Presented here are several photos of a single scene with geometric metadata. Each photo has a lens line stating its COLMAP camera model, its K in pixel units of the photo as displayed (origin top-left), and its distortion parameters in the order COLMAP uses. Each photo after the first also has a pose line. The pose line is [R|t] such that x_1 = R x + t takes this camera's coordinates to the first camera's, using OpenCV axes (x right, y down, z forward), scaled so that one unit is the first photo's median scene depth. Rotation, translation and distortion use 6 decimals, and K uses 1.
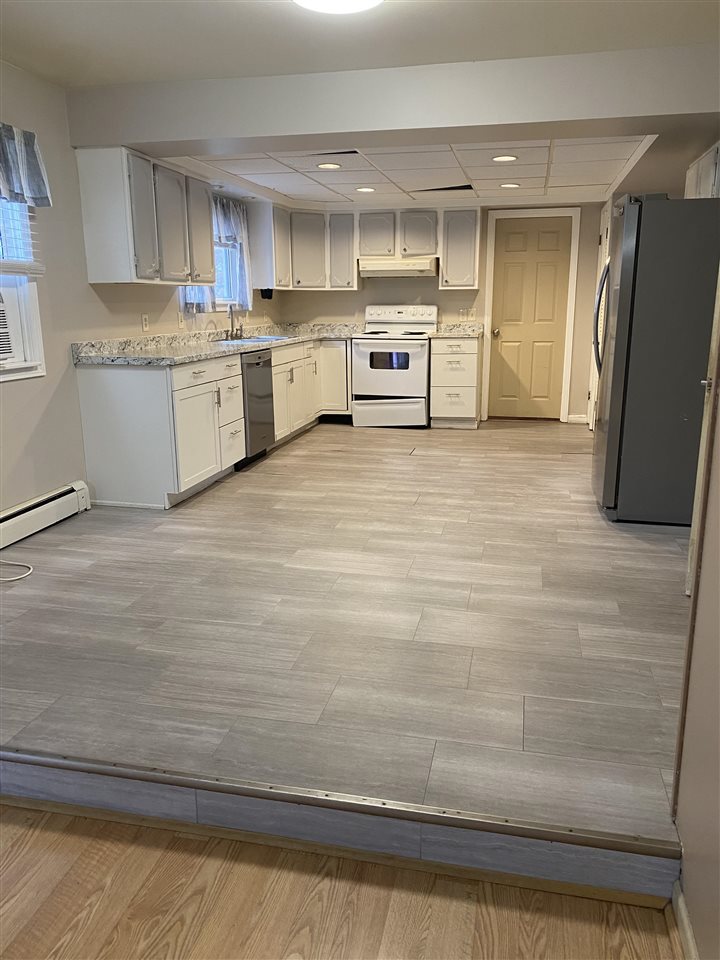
lens RADIAL K [[734.5, 0, 357.7], [0, 734.5, 481.5], [0, 0, 1]] dist [0.045589, -0.049770]
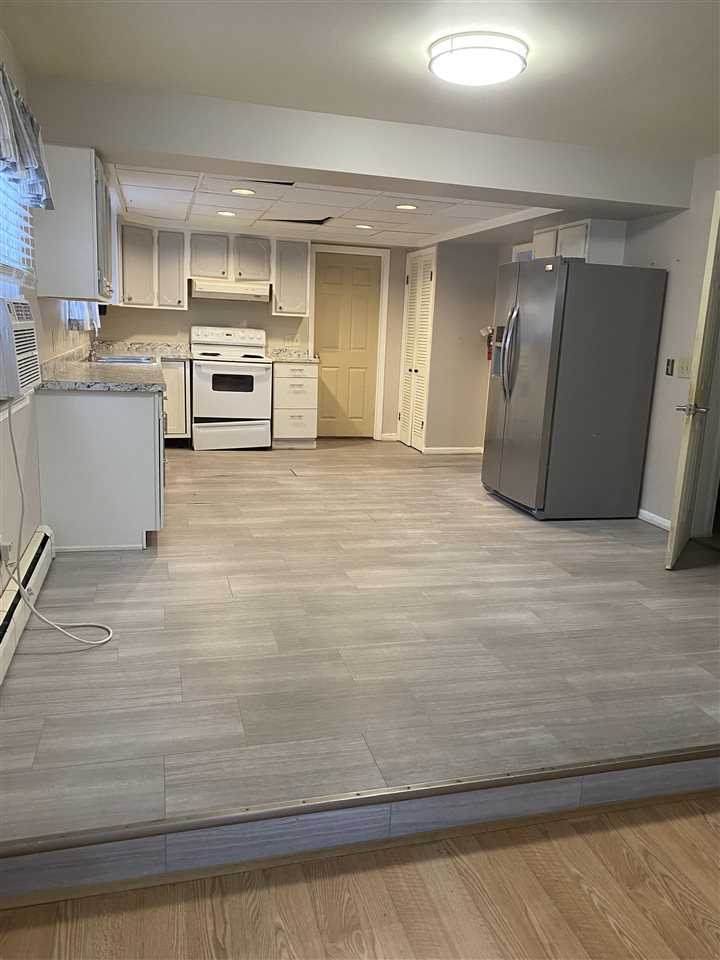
lens RADIAL K [[734.5, 0, 367.7], [0, 734.5, 480.8], [0, 0, 1]] dist [0.045589, -0.049770]
pose [[0.876298, -0.056009, 0.478502, -0.449729], [0.067500, 0.997696, -0.006834, -0.021020], [-0.477017, 0.038287, 0.878060, 0.065370]]
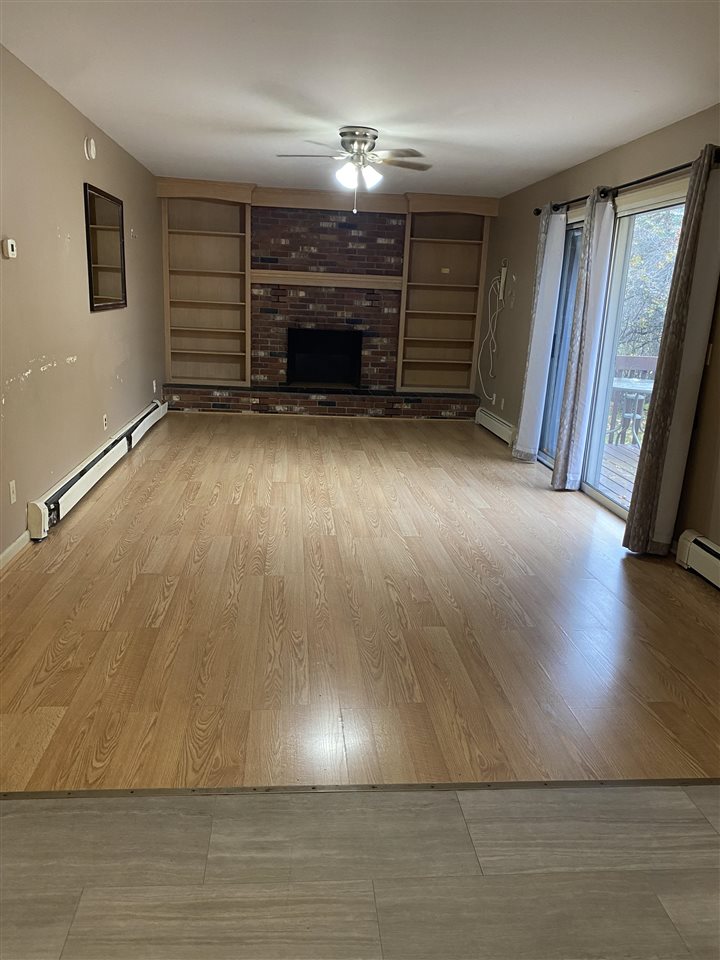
lens RADIAL K [[734.5, 0, 357.5], [0, 734.5, 486.6], [0, 0, 1]] dist [0.045589, -0.049770]
pose [[-0.950941, 0.043845, -0.306250, -0.051226], [-0.110340, 0.876740, 0.468137, -0.176615], [0.289027, 0.478962, -0.828890, 0.726657]]
